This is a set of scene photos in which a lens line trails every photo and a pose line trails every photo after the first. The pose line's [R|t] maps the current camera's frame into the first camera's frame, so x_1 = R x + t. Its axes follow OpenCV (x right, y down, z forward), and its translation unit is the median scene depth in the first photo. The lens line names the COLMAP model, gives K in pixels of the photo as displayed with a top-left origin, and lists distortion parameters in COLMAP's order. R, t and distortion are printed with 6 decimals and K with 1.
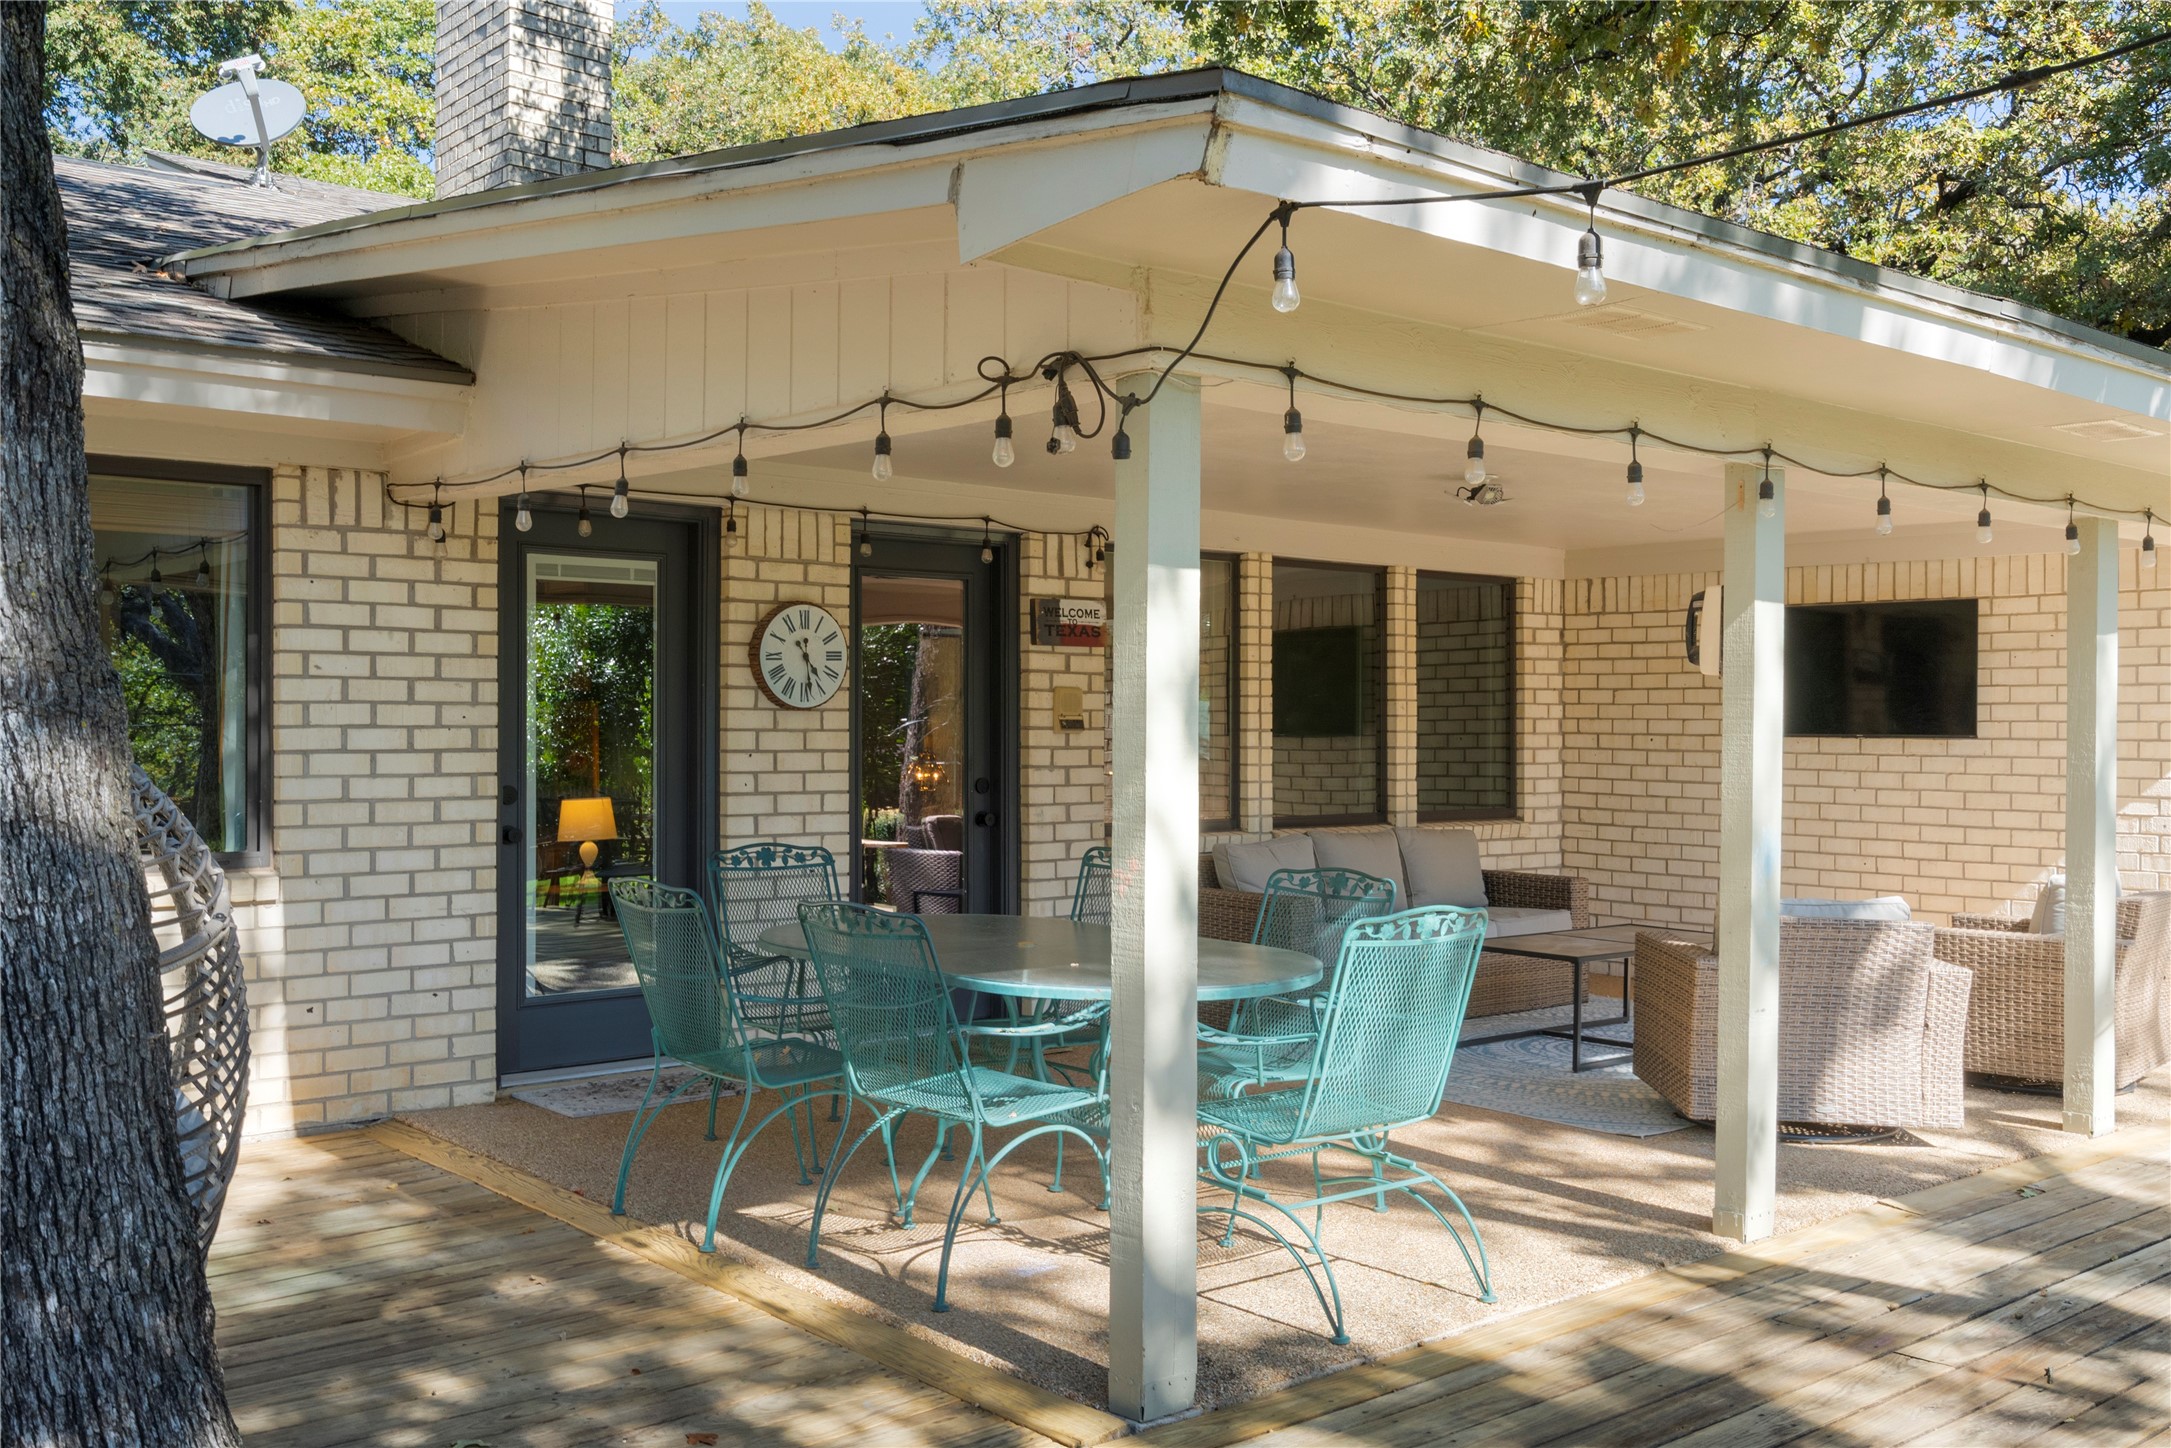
lens RADIAL K [[2008.3, 0, 1079.5], [0, 2008.3, 717.3], [0, 0, 1]] dist [-0.015620, 0.000000]
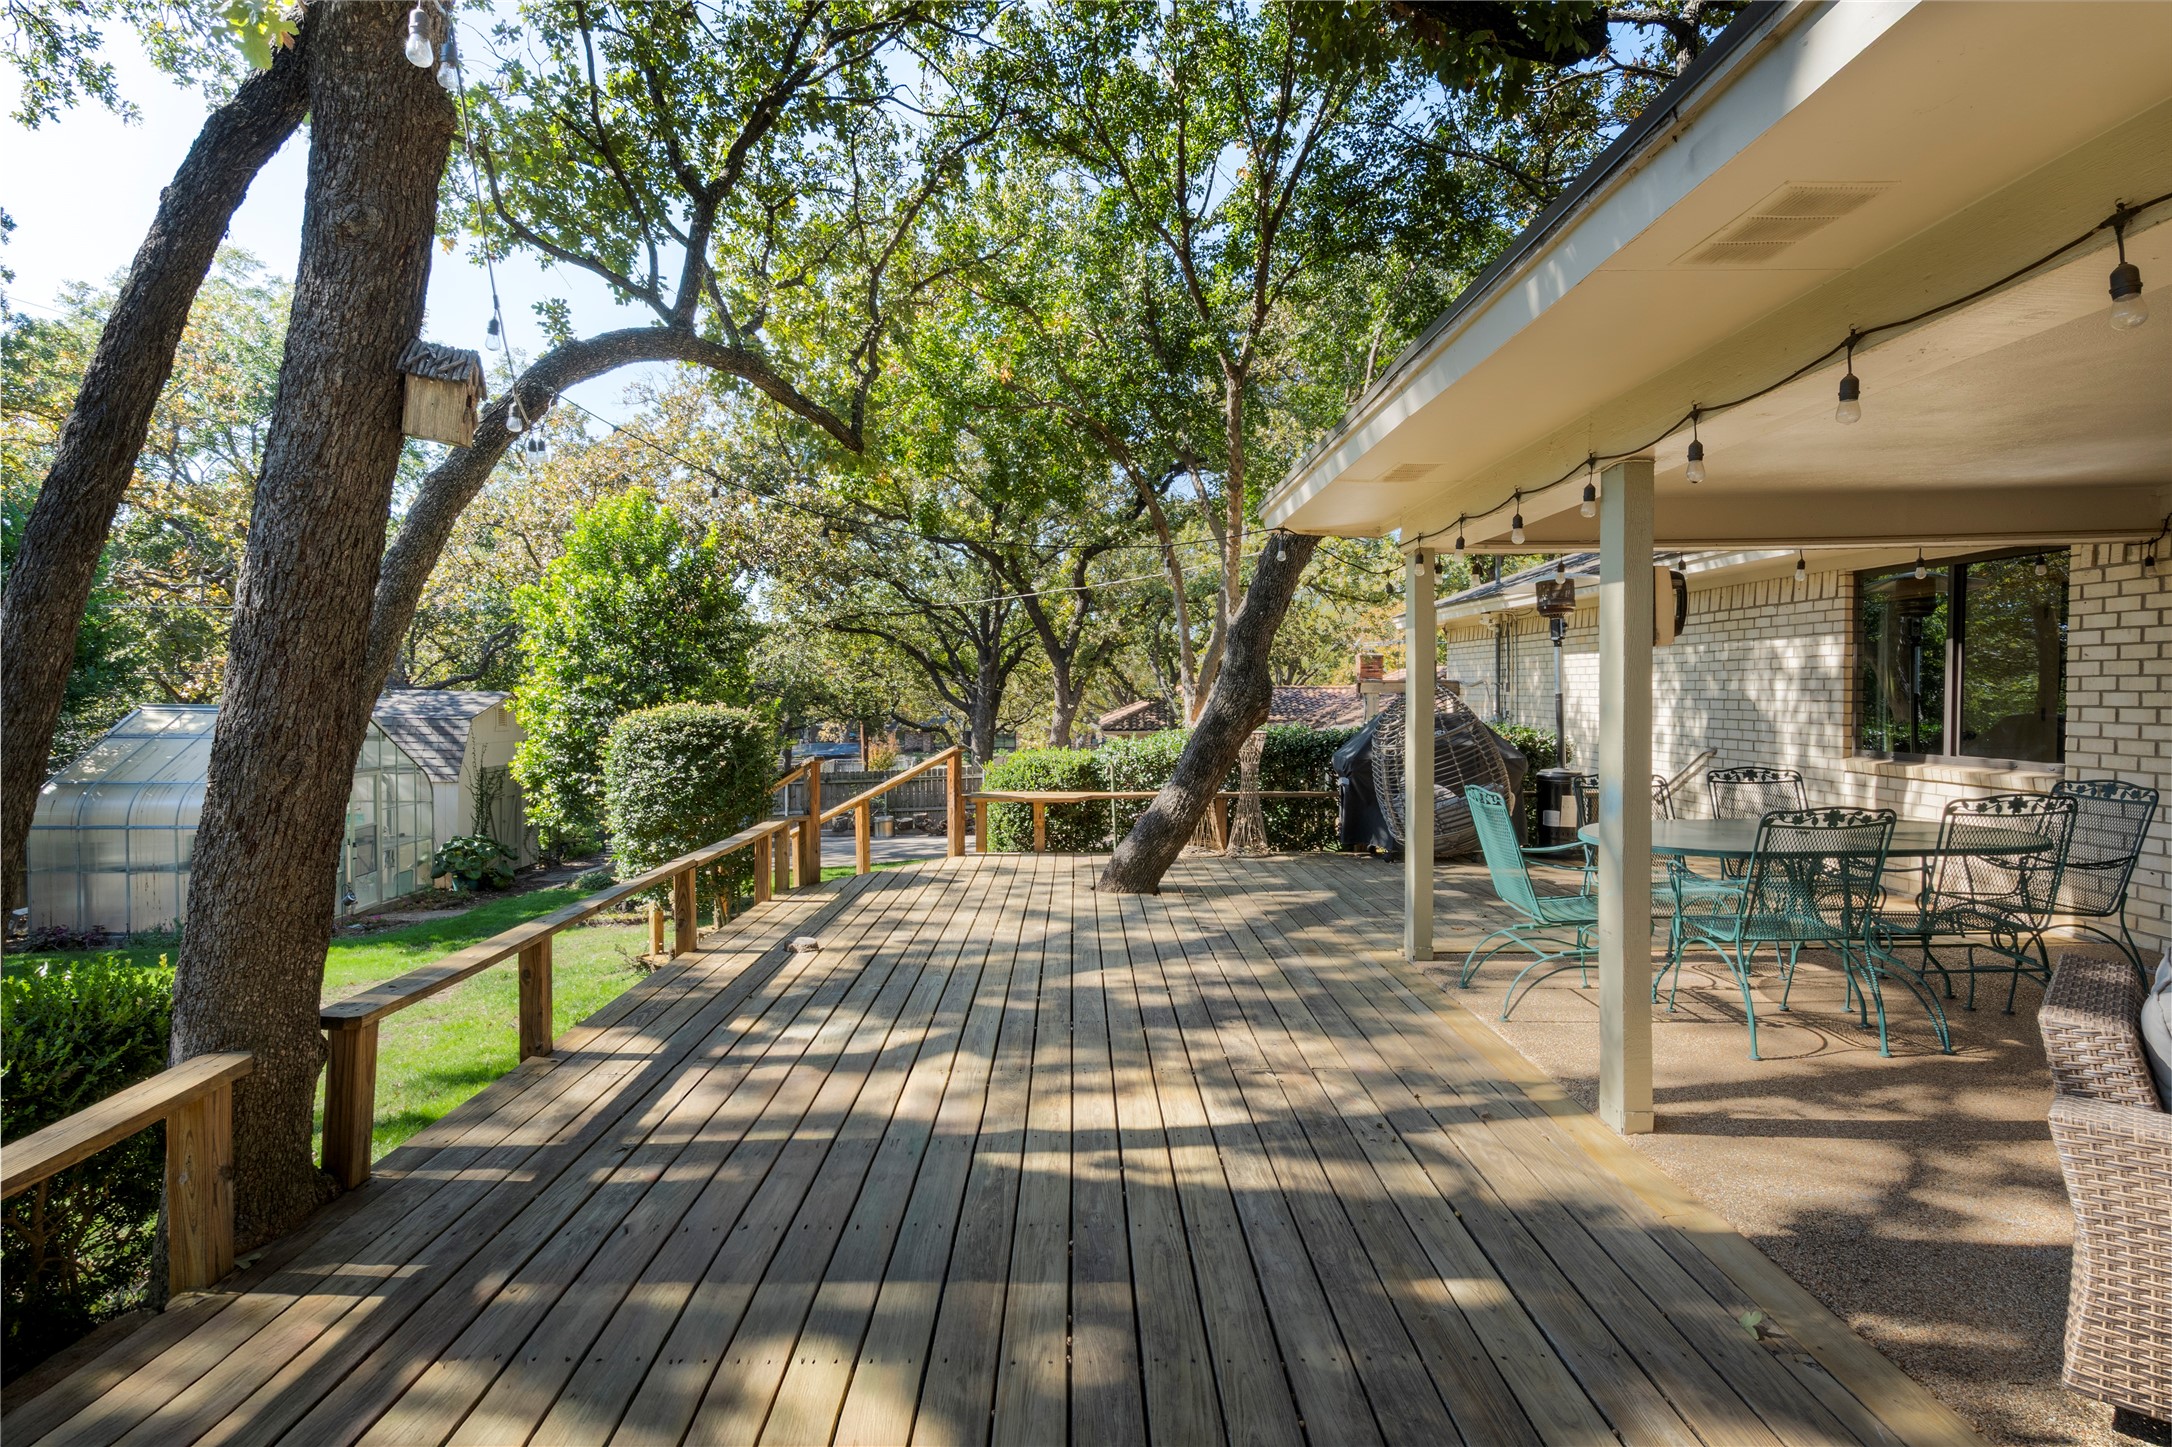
lens RADIAL K [[1126.7, 0, 1082.6], [0, 1126.7, 713.3], [0, 0, 1]] dist [0.000323, 0.000006]
pose [[-0.650261, 0.010865, -0.759633, 0.724947], [-0.005001, 0.999815, 0.018581, 0.008315], [0.759695, 0.015881, -0.650086, 0.835993]]
